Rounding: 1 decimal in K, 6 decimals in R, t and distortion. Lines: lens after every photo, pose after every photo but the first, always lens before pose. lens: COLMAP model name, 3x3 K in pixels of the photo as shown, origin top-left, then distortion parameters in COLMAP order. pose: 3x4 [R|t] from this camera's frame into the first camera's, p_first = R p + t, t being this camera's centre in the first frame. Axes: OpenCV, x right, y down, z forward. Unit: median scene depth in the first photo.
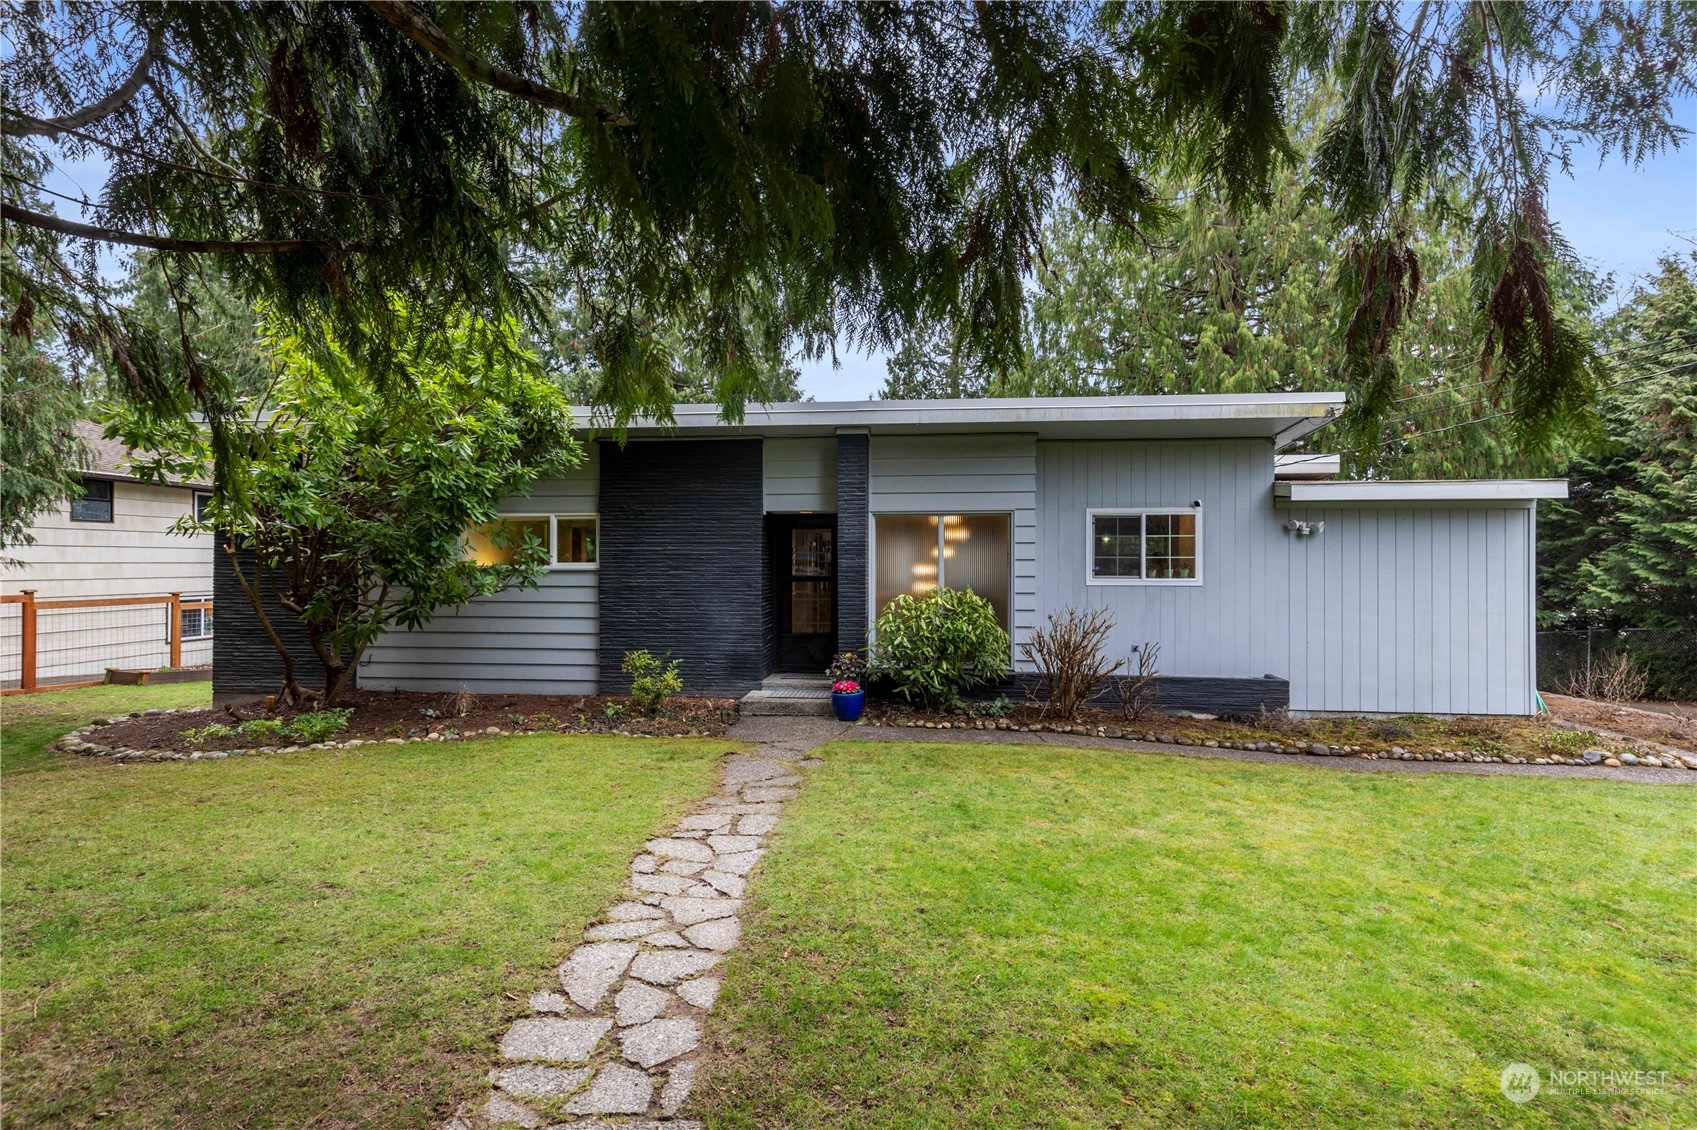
lens RADIAL K [[775.8, 0, 848.8], [0, 775.8, 566.0], [0, 0, 1]] dist [0.007067, -0.000351]
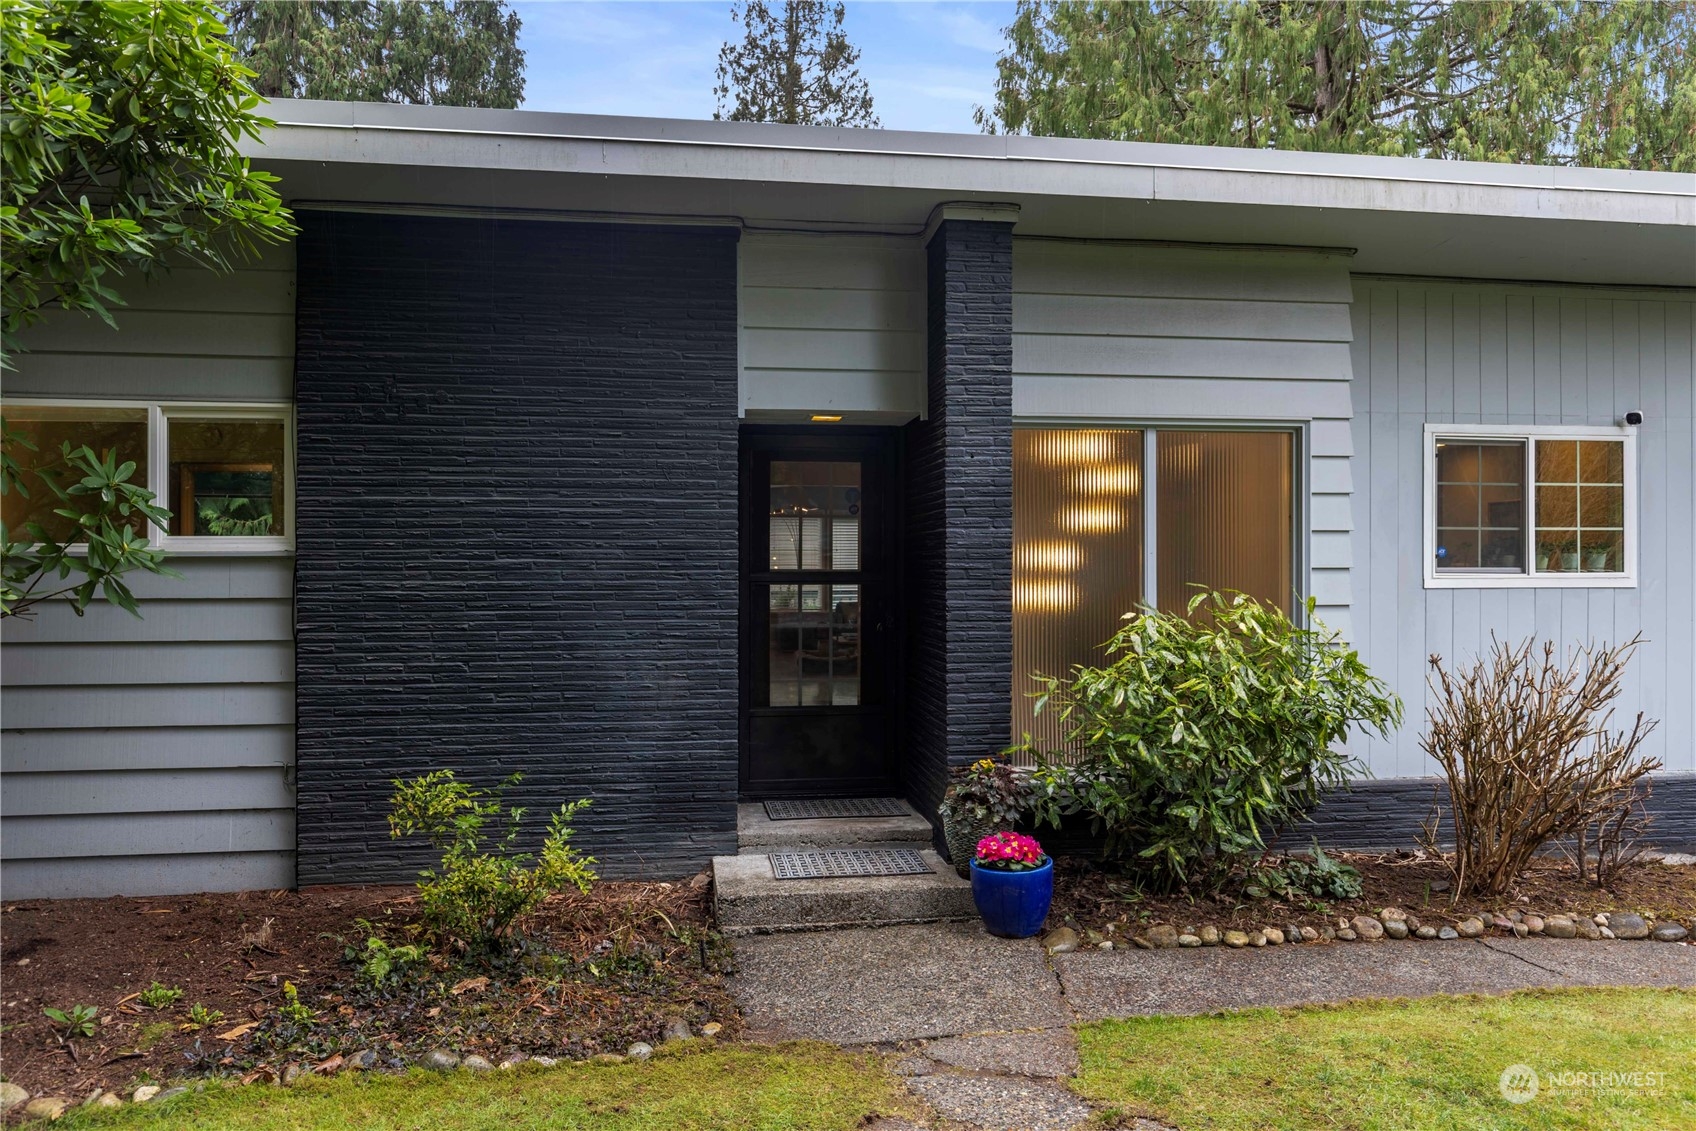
lens RADIAL K [[1179.0, 0, 847.6], [0, 1179.0, 563.3], [0, 0, 1]] dist [-0.004381, -0.002786]
pose [[0.971858, -0.001420, 0.235562, -0.202589], [0.002113, 0.999994, -0.002686, 0.011232], [-0.235556, 0.003108, 0.971856, 0.398144]]
